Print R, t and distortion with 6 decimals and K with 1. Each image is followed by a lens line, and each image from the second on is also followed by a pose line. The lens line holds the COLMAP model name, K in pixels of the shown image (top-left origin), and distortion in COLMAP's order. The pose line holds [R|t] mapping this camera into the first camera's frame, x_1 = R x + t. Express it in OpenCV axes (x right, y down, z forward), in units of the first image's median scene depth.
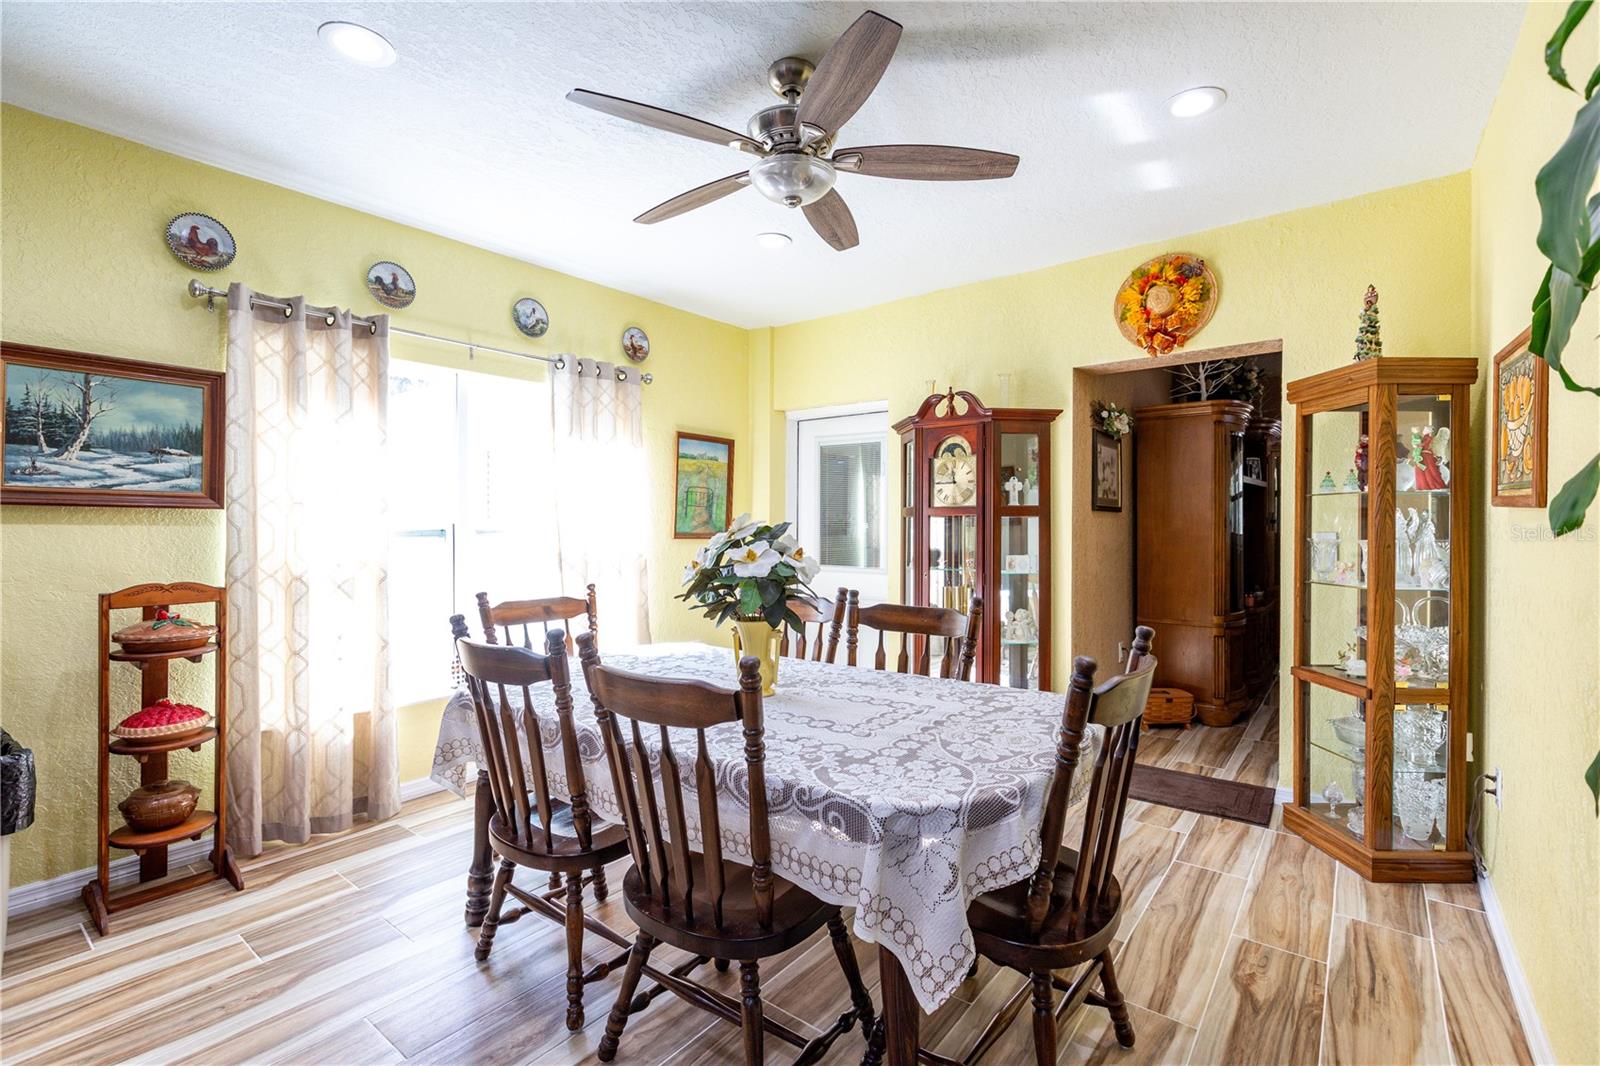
lens RADIAL K [[716.0, 0, 796.3], [0, 716.0, 523.3], [0, 0, 1]] dist [0.002094, -0.000644]
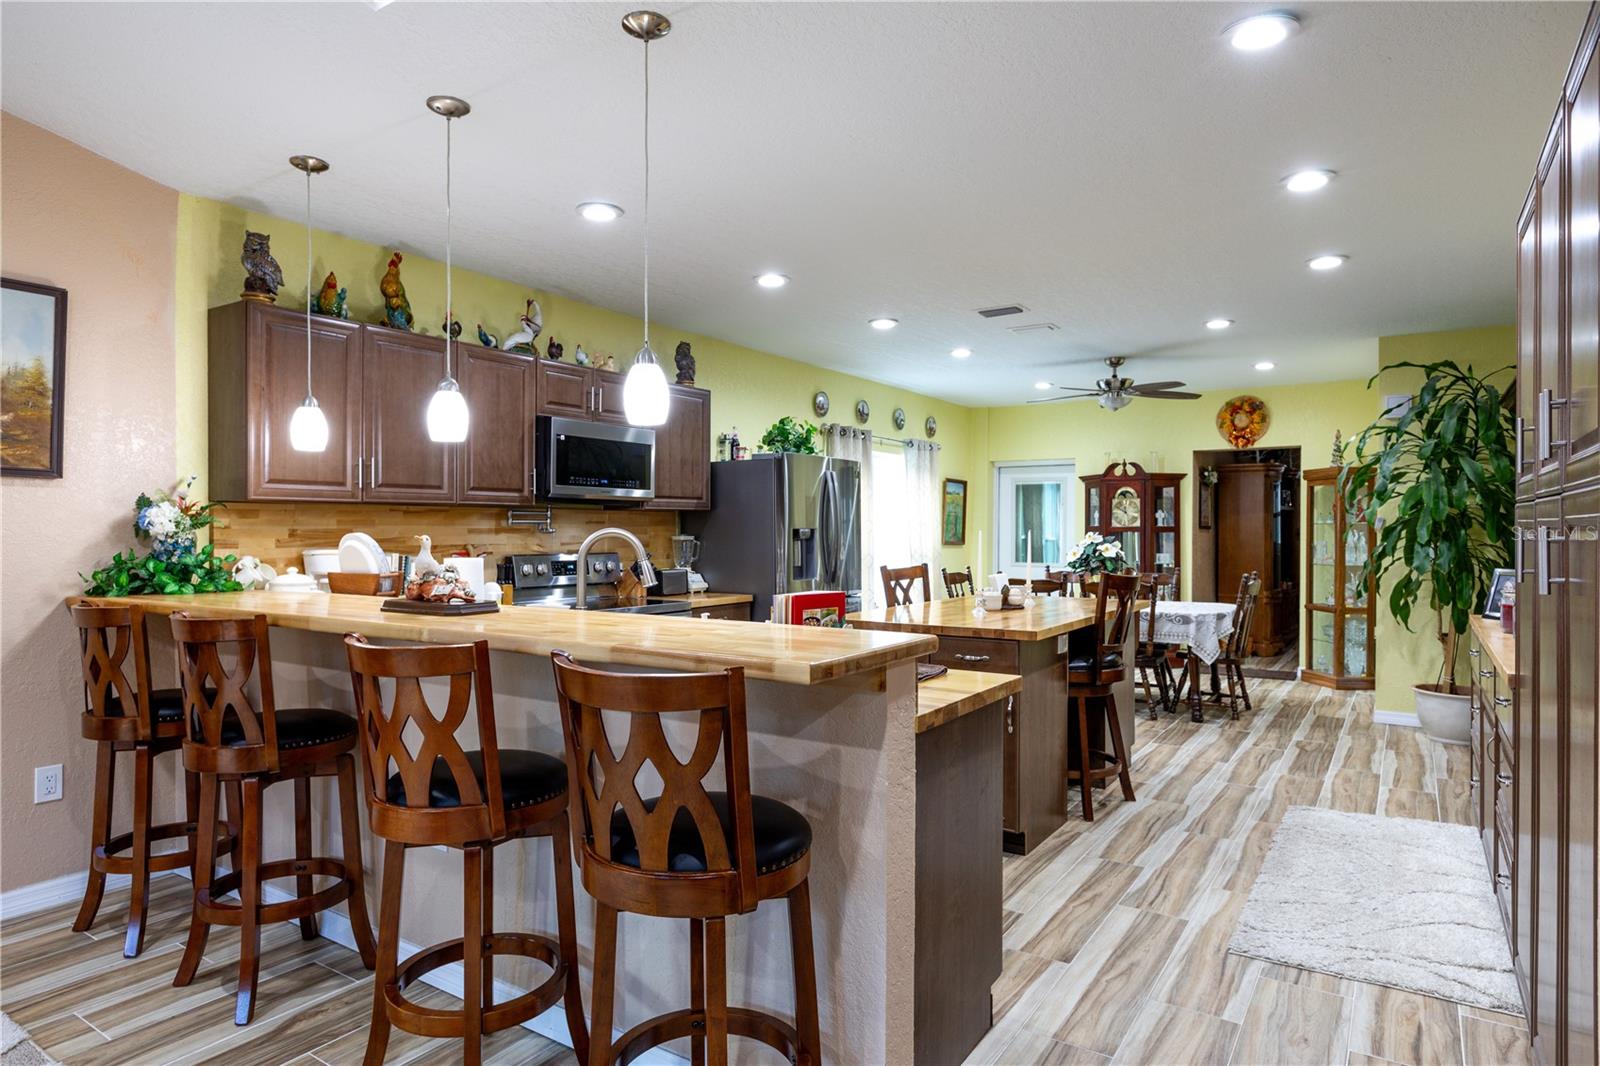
lens RADIAL K [[926.1, 0, 804.6], [0, 926.1, 529.7], [0, 0, 1]] dist [0.005455, 0.000622]
pose [[0.995771, 0.003842, 0.091788, -0.806391], [-0.003692, 0.999992, -0.001806, -0.008906], [-0.091794, 0.001459, 0.995777, -1.246523]]
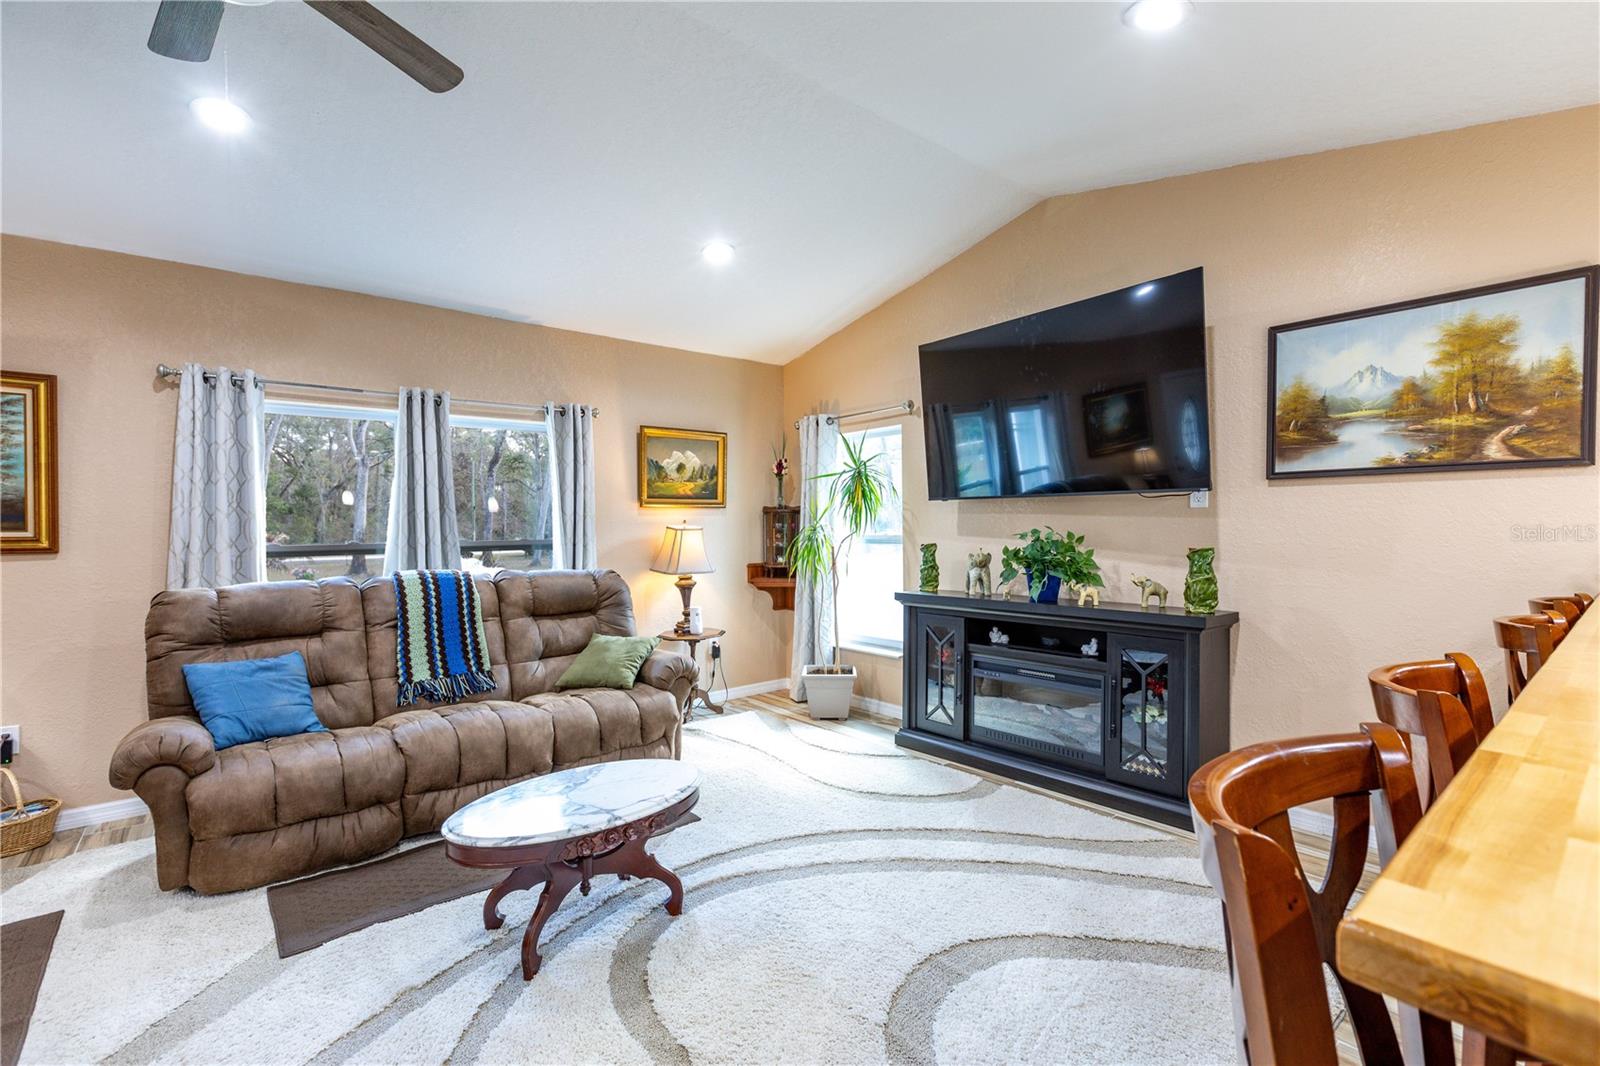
lens RADIAL K [[716.0, 0, 794.4], [0, 716.0, 534.3], [0, 0, 1]] dist [0.002094, -0.000644]
pose [[-0.216191, 0.014353, -0.976246, -0.637804], [0.006694, 0.999890, 0.013218, -0.007157], [0.976328, -0.003678, -0.216263, -0.876930]]
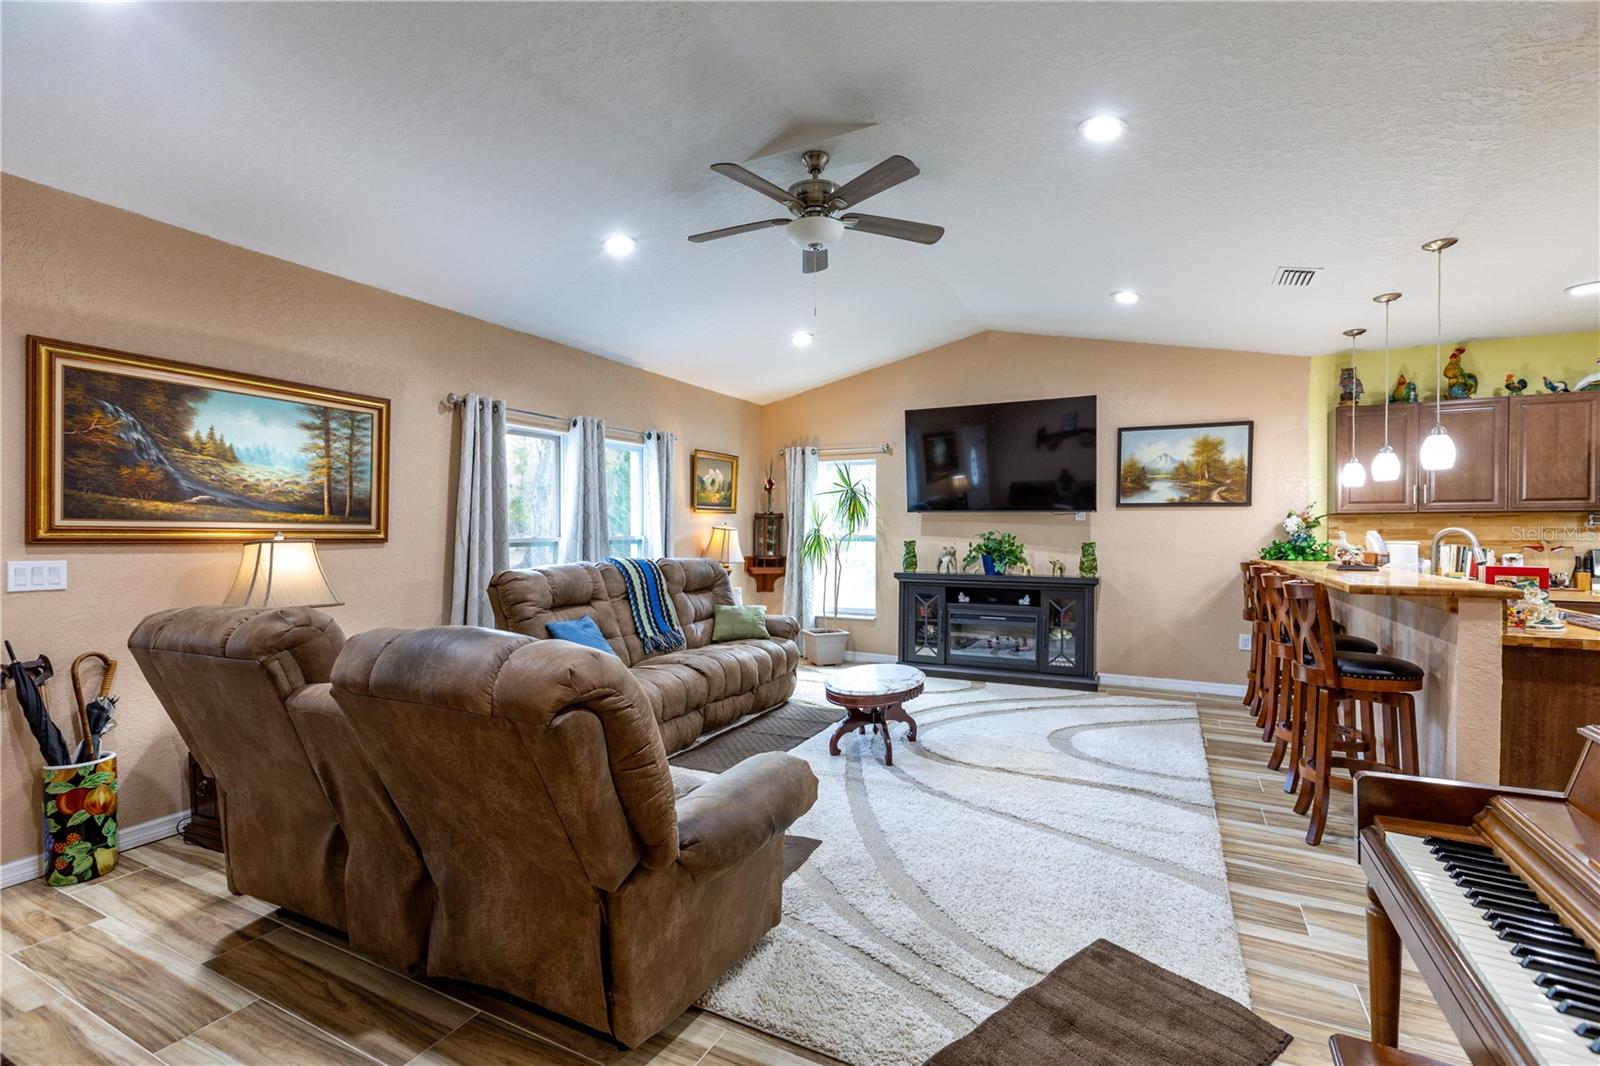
lens RADIAL K [[716.0, 0, 794.6], [0, 716.0, 536.2], [0, 0, 1]] dist [0.002094, -0.000644]
pose [[0.187741, 0.011240, -0.982154, -0.133042], [-0.005724, 0.999930, 0.010349, -0.003189], [0.982202, 0.003679, 0.187792, -1.528812]]
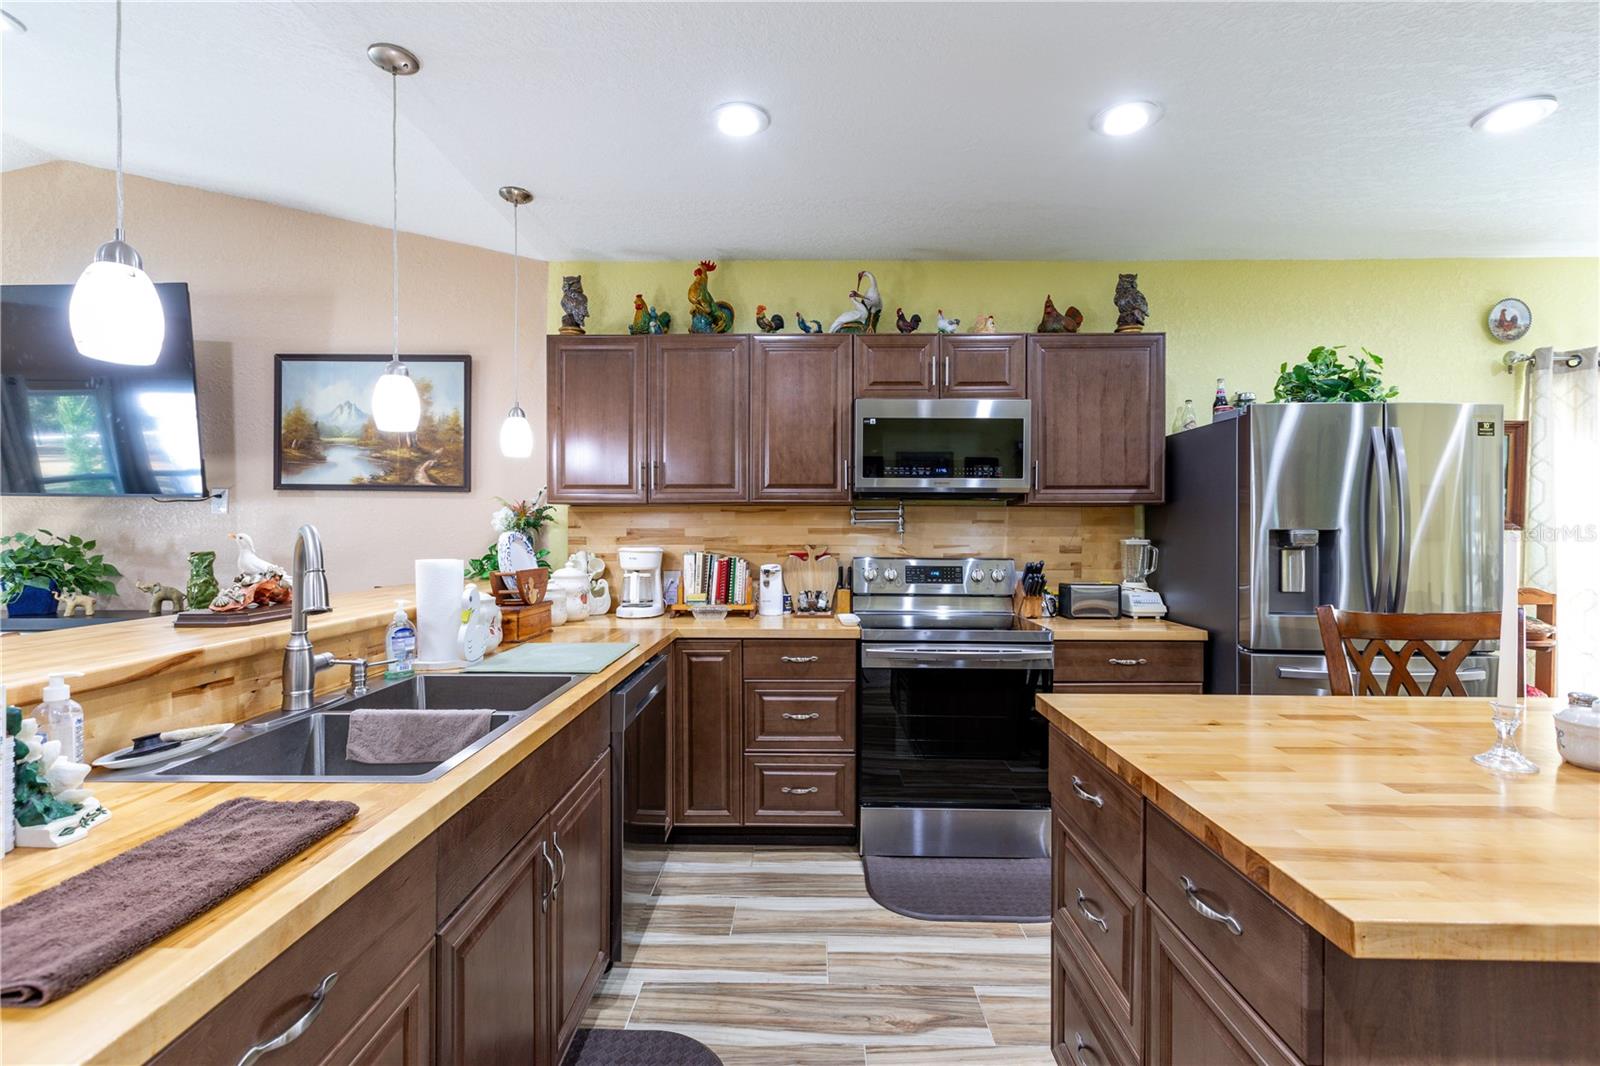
lens RADIAL K [[716.0, 0, 794.7], [0, 716.0, 535.9], [0, 0, 1]] dist [0.002094, -0.000644]
pose [[0.610818, 0.009670, -0.791712, -0.421278], [-0.006818, 0.999953, 0.006954, -0.007685], [0.791741, 0.001150, 0.610855, -0.551627]]
